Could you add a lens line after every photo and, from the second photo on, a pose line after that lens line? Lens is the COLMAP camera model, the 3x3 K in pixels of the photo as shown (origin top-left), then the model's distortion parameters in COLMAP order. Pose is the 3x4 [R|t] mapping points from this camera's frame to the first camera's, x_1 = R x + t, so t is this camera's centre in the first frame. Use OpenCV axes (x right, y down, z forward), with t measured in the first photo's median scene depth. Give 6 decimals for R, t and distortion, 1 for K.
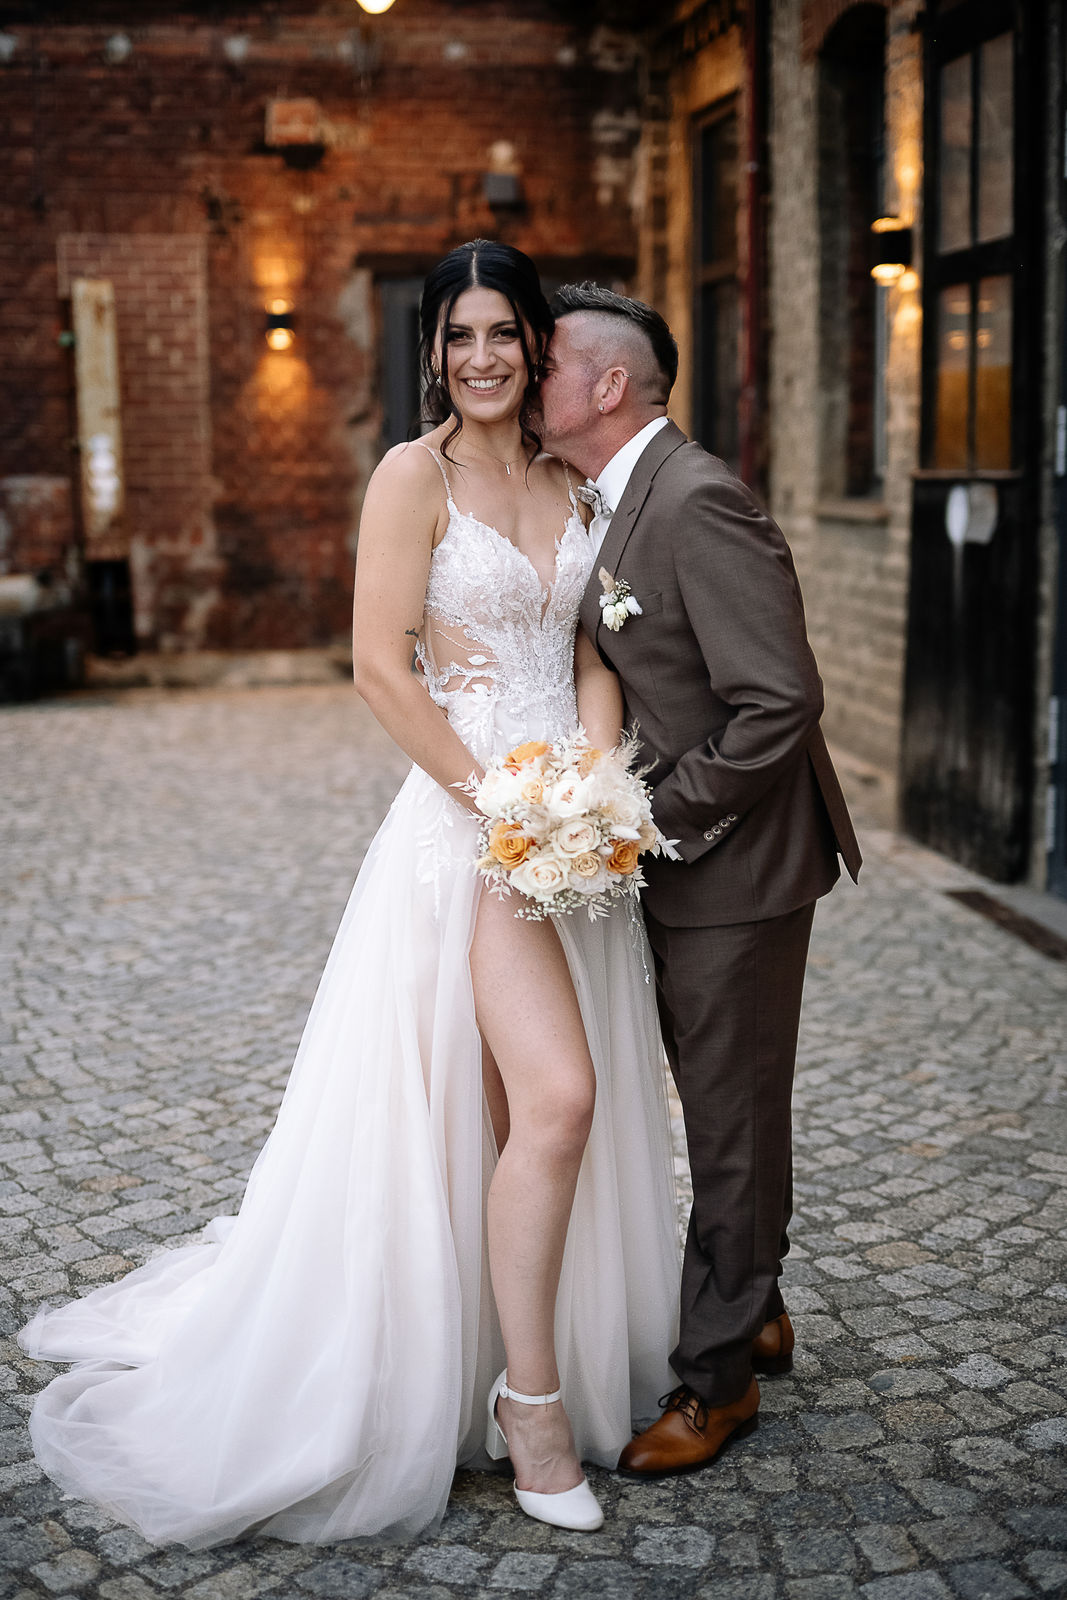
lens RADIAL K [[2255.2, 0, 571.4], [0, 2255.2, 796.2], [0, 0, 1]] dist [-0.013869, -0.088198]
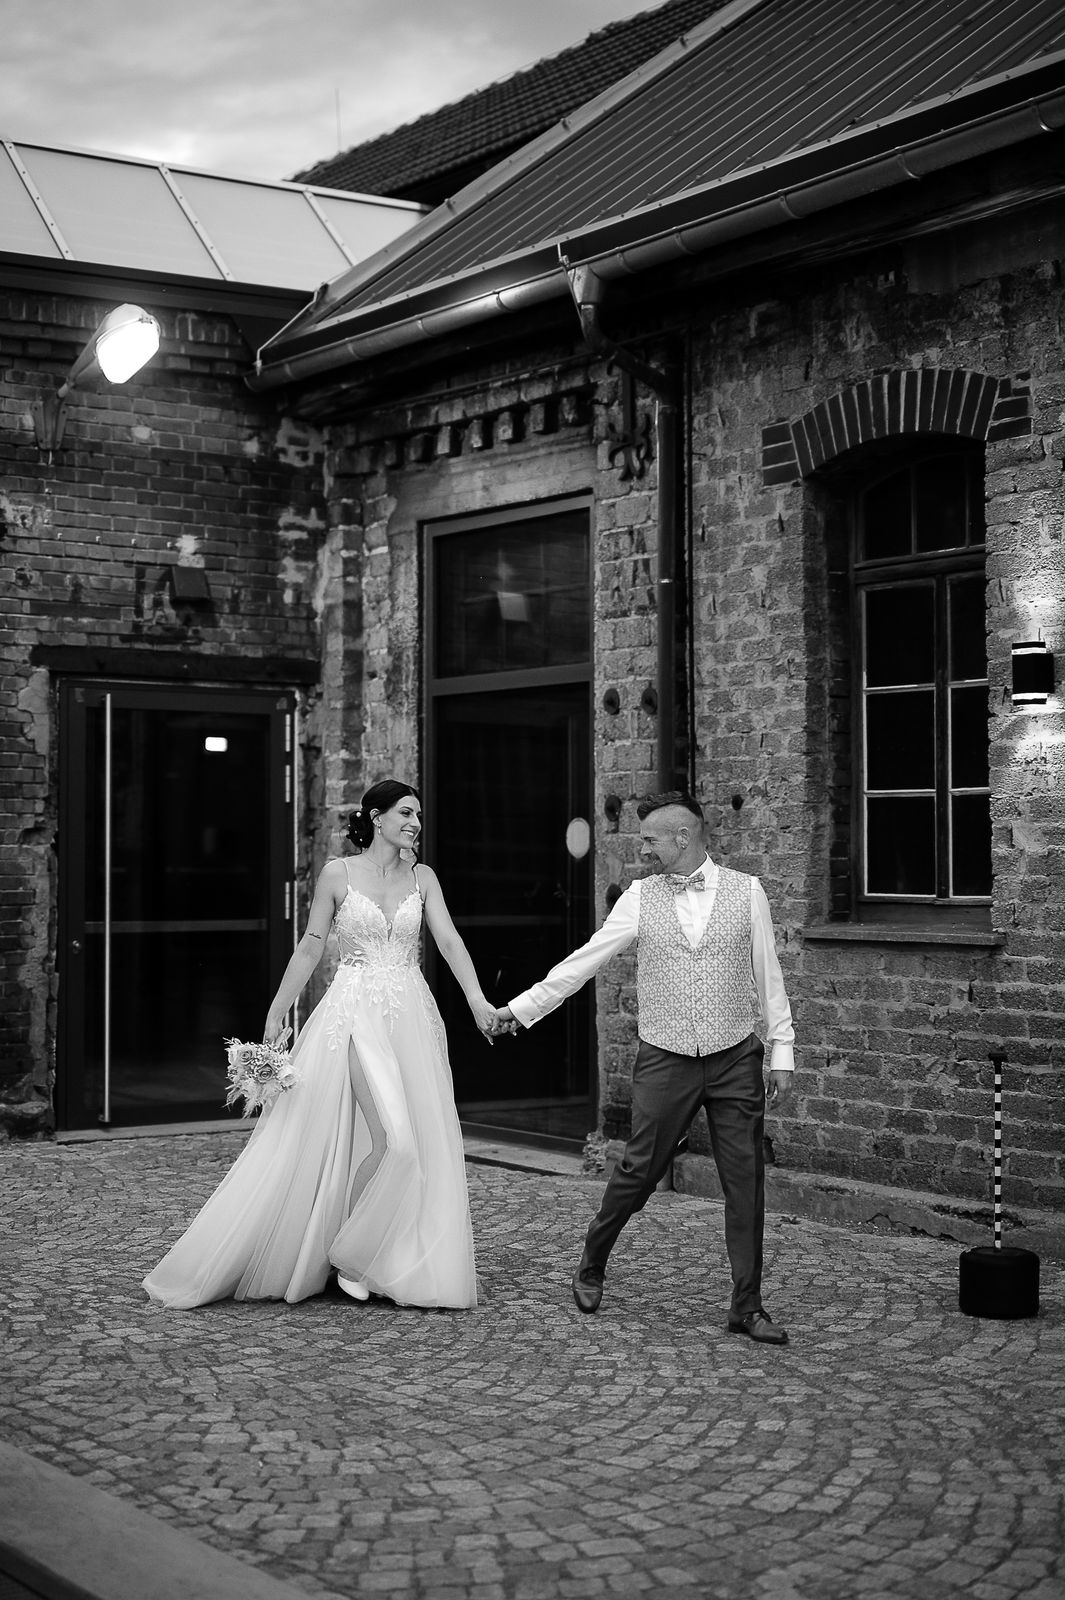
lens RADIAL K [[2358.2, 0, 578.5], [0, 2358.2, 798.1], [0, 0, 1]] dist [-0.007209, -0.030225]
pose [[0.893887, 0.014894, 0.448046, -0.329355], [0.065552, 0.984362, -0.163505, -0.020504], [-0.443475, 0.175525, 0.878932, 0.118097]]
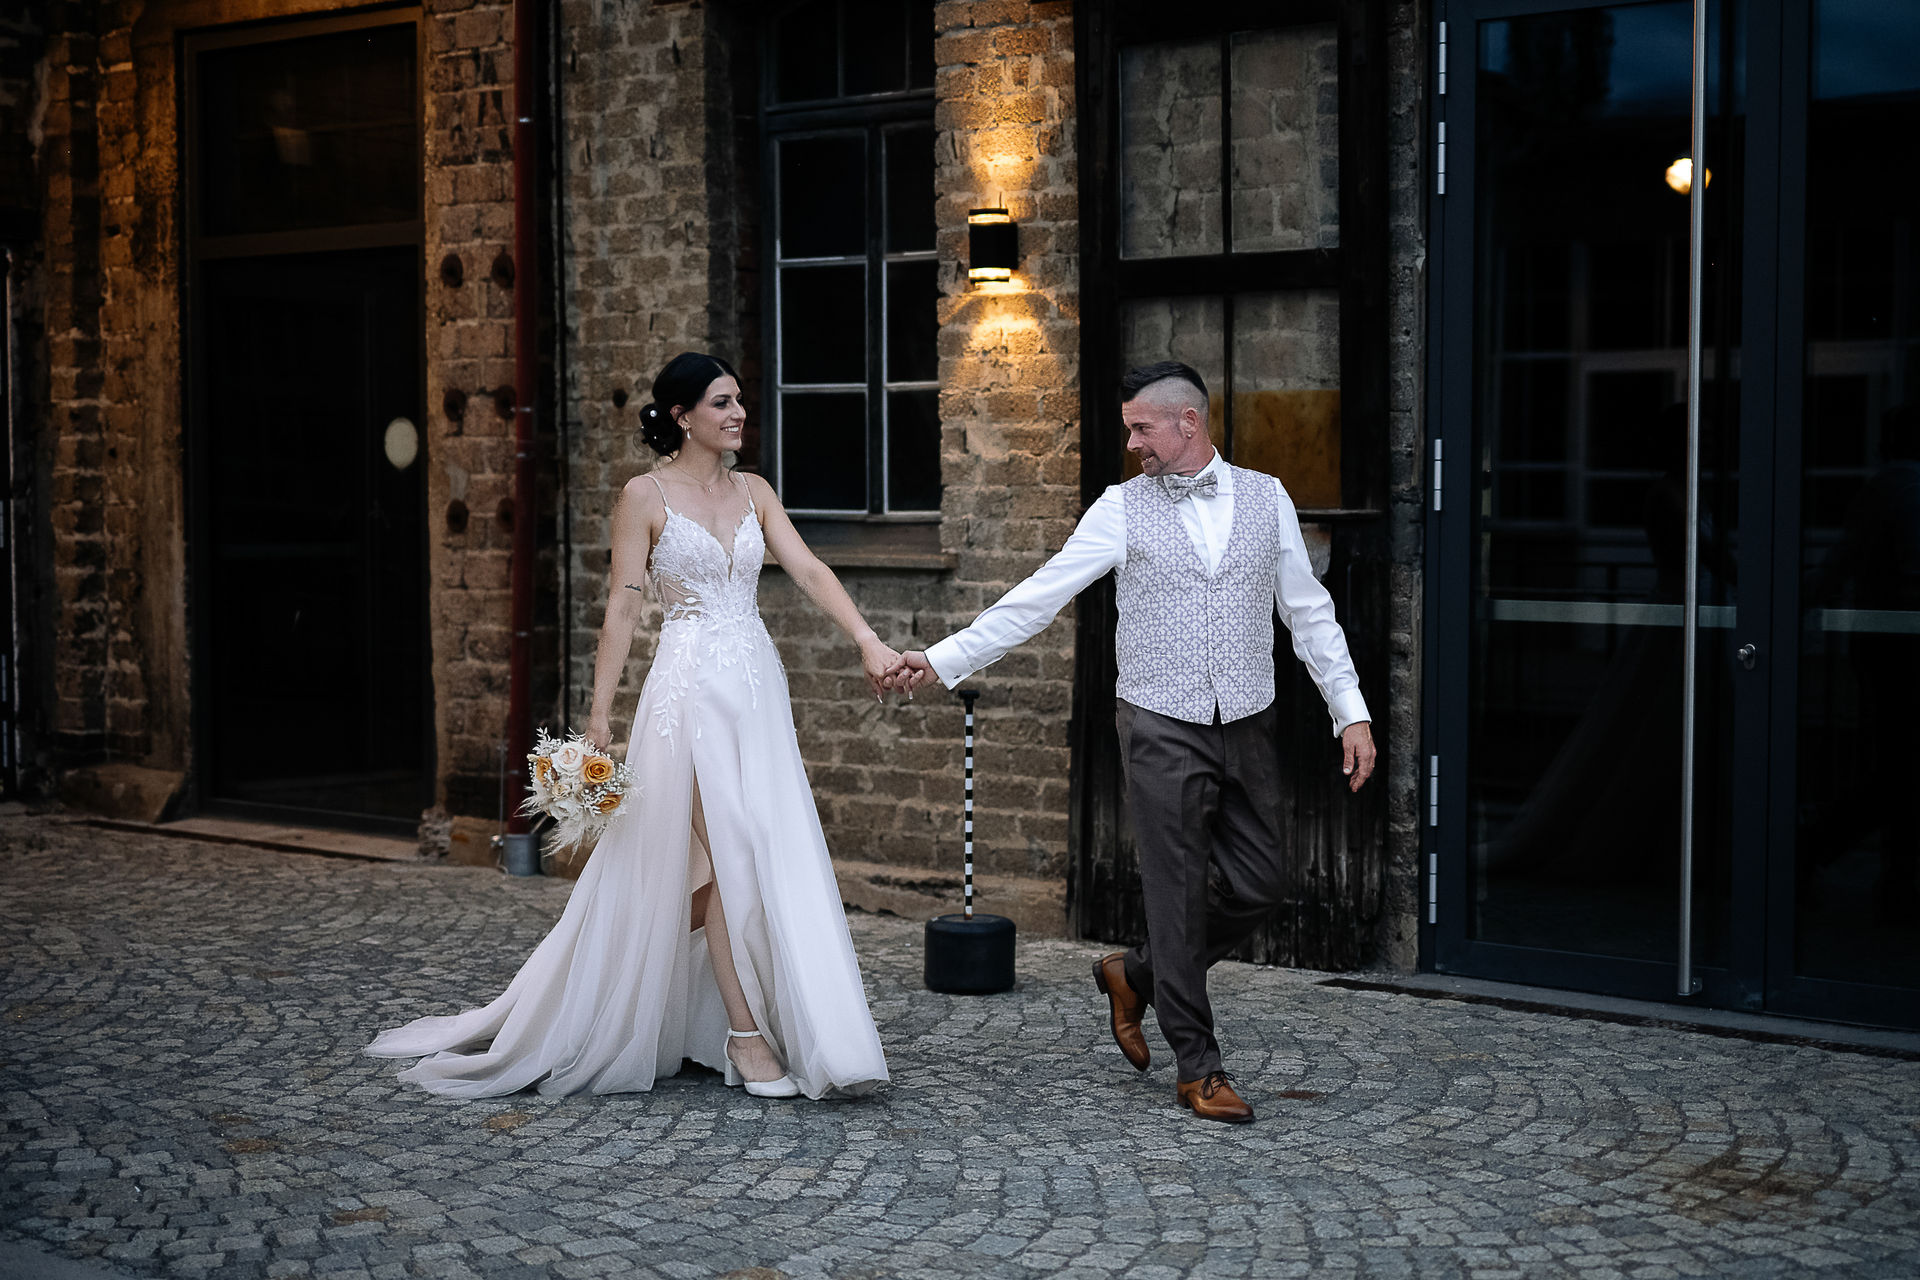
lens RADIAL K [[2998.9, 0, 1096.7], [0, 2998.9, 660.2], [0, 0, 1]] dist [-0.014087, 0.000628]
pose [[0.743026, -0.033254, 0.668436, -0.380221], [0.097391, 0.993506, -0.058833, -0.013047], [-0.662139, 0.108814, 0.741439, 0.105103]]
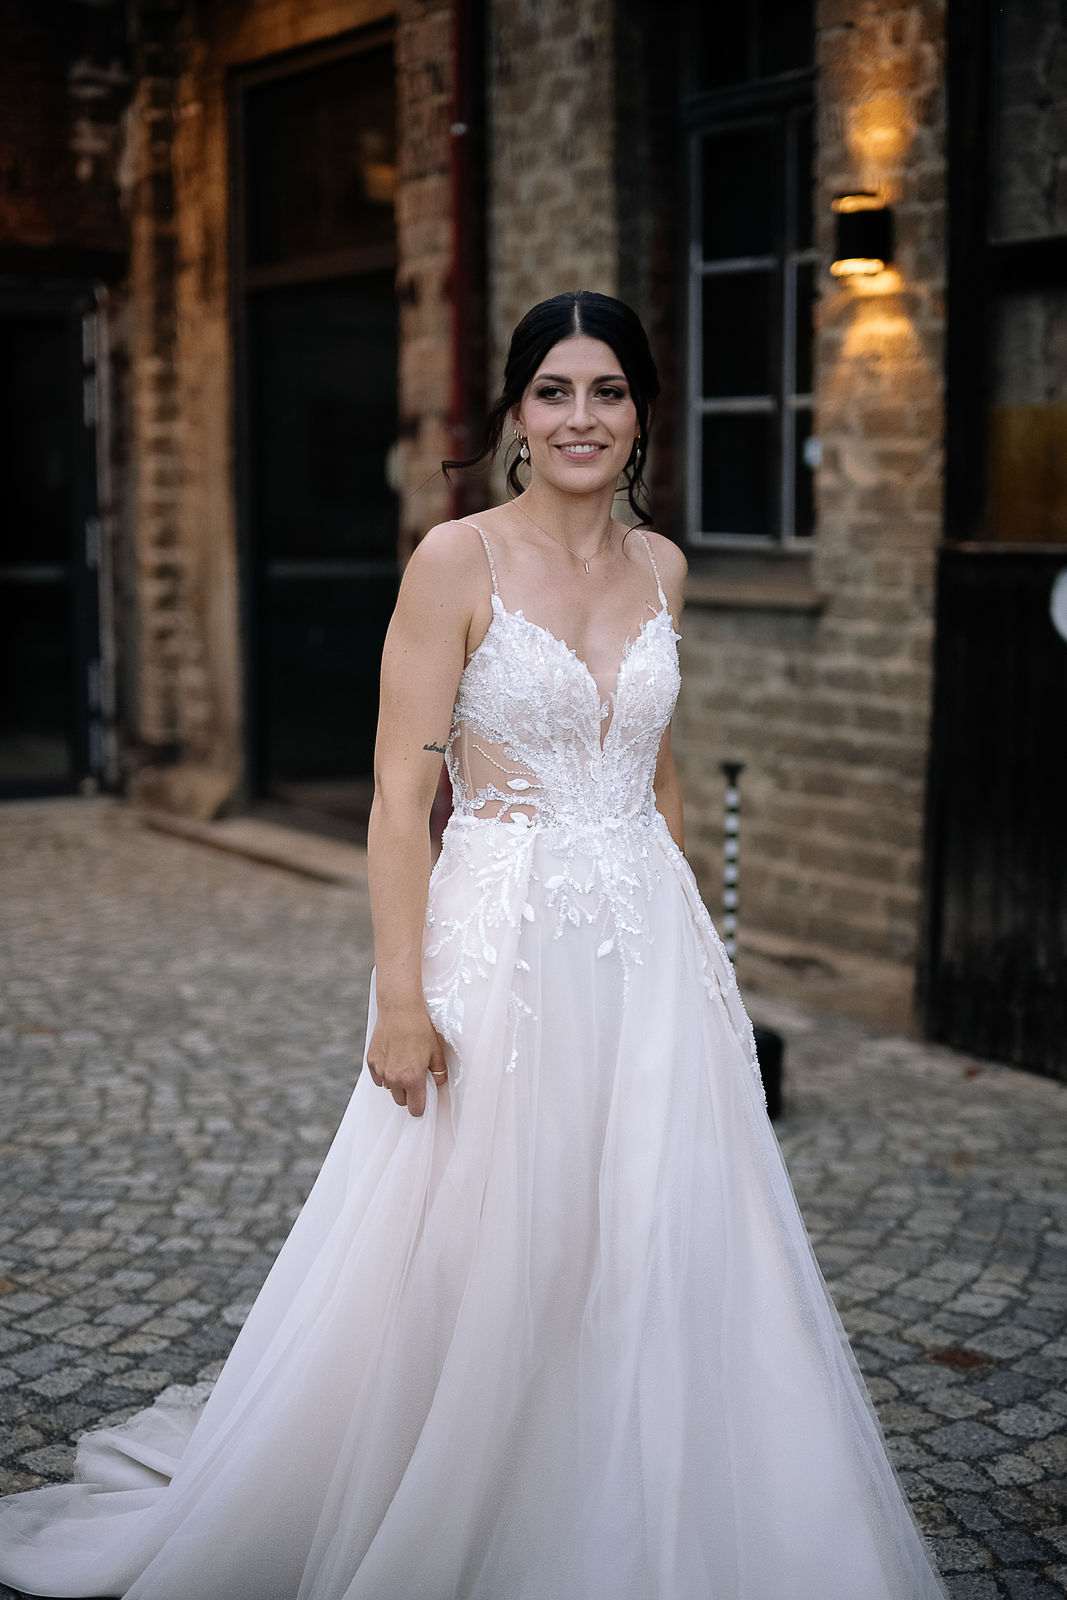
lens RADIAL K [[2432.0, 0, 558.7], [0, 2432.0, 799.5], [0, 0, 1]] dist [-0.020718, -0.043784]
pose [[0.923676, -0.040086, 0.381073, -0.165757], [0.051767, 0.998450, -0.020448, -0.033150], [-0.379662, 0.038615, 0.924319, 0.209039]]
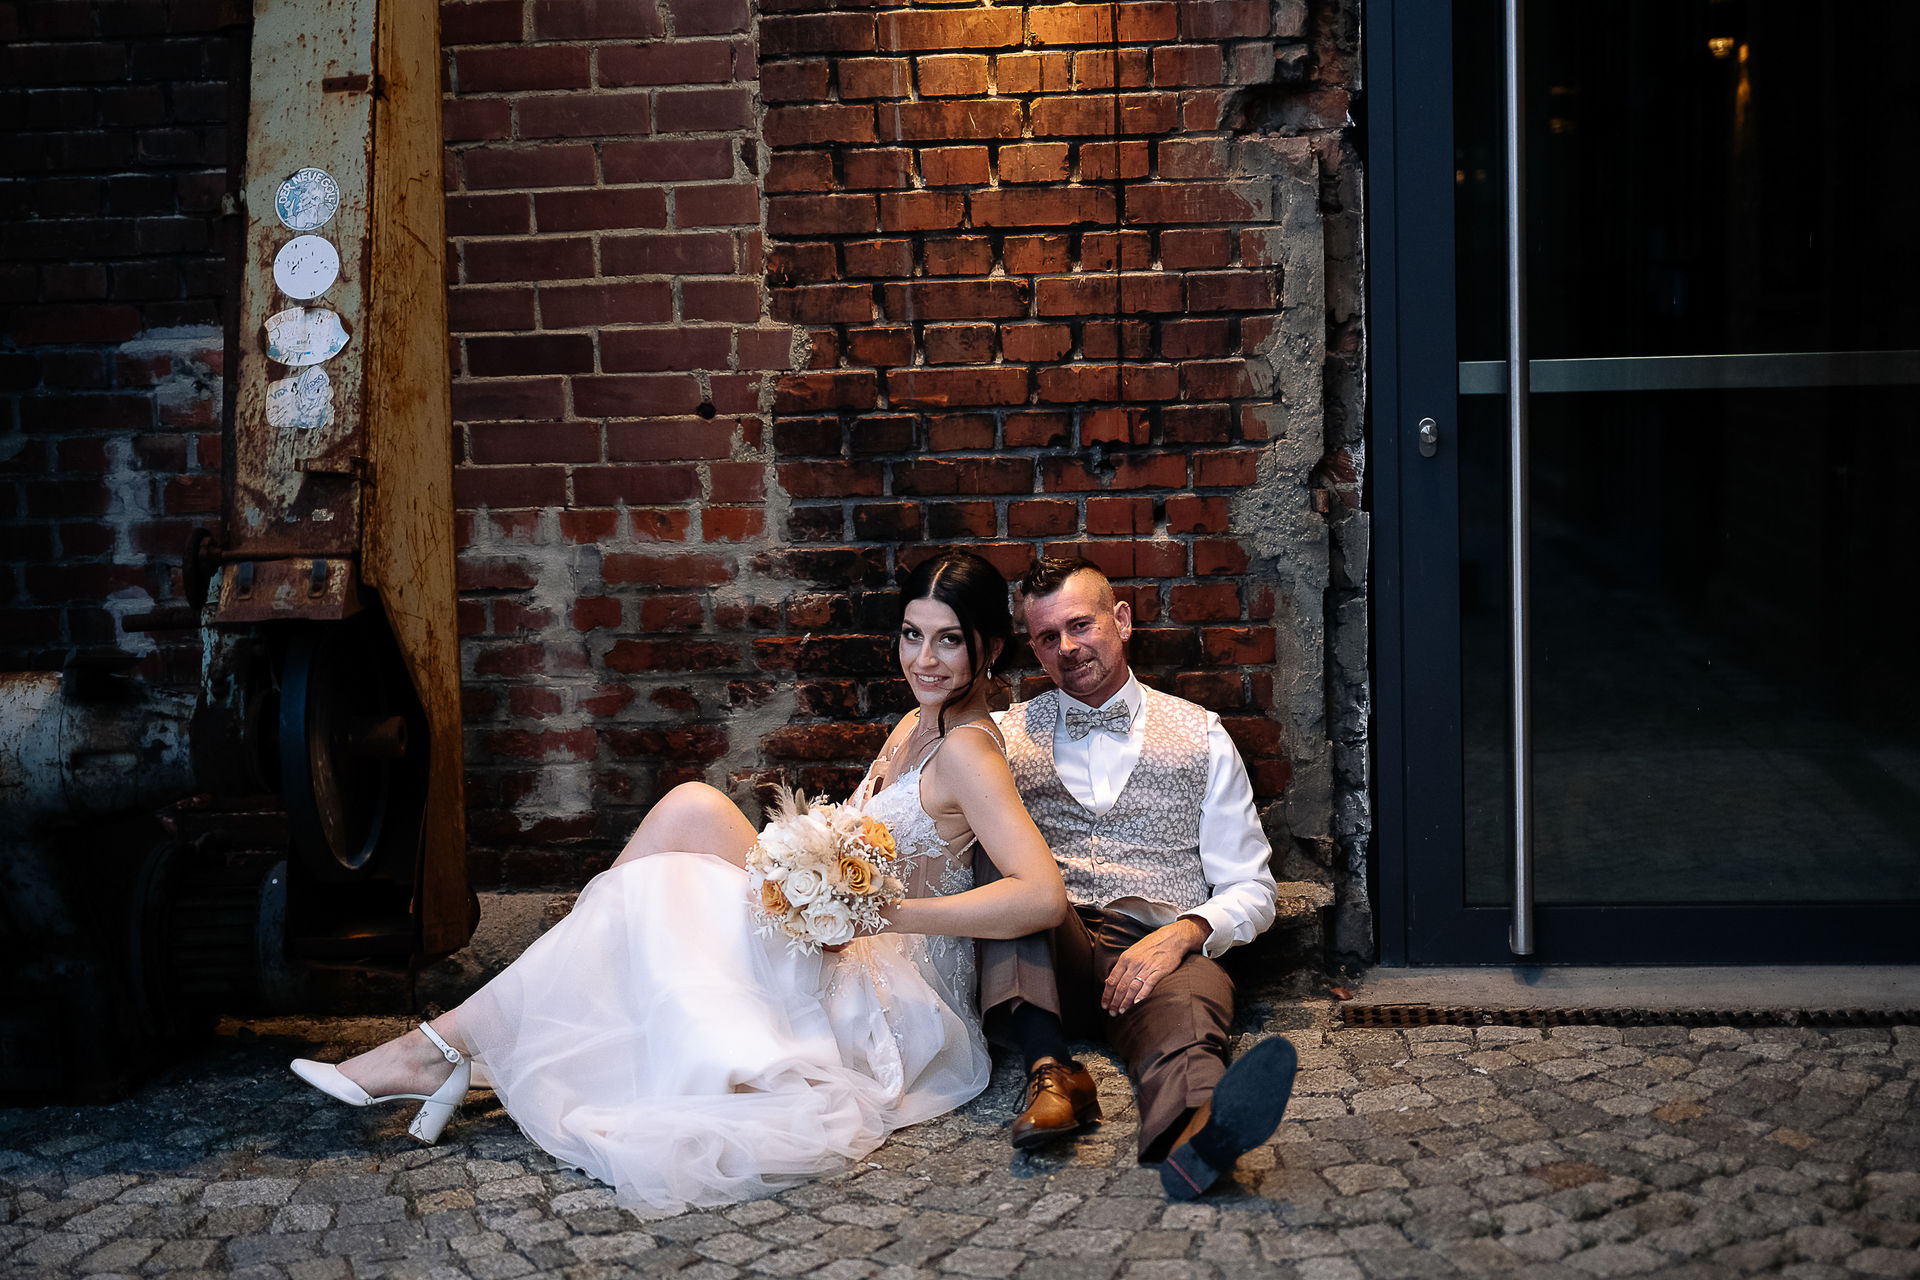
lens RADIAL K [[2829.9, 0, 971.2], [0, 2829.9, 581.4], [0, 0, 1]] dist [-0.007209, -0.030225]
pose [[0.963647, 0.000847, -0.267177, -0.036134], [-0.014456, 0.998695, -0.048973, -0.091694], [0.266787, 0.051055, 0.962402, 0.677536]]
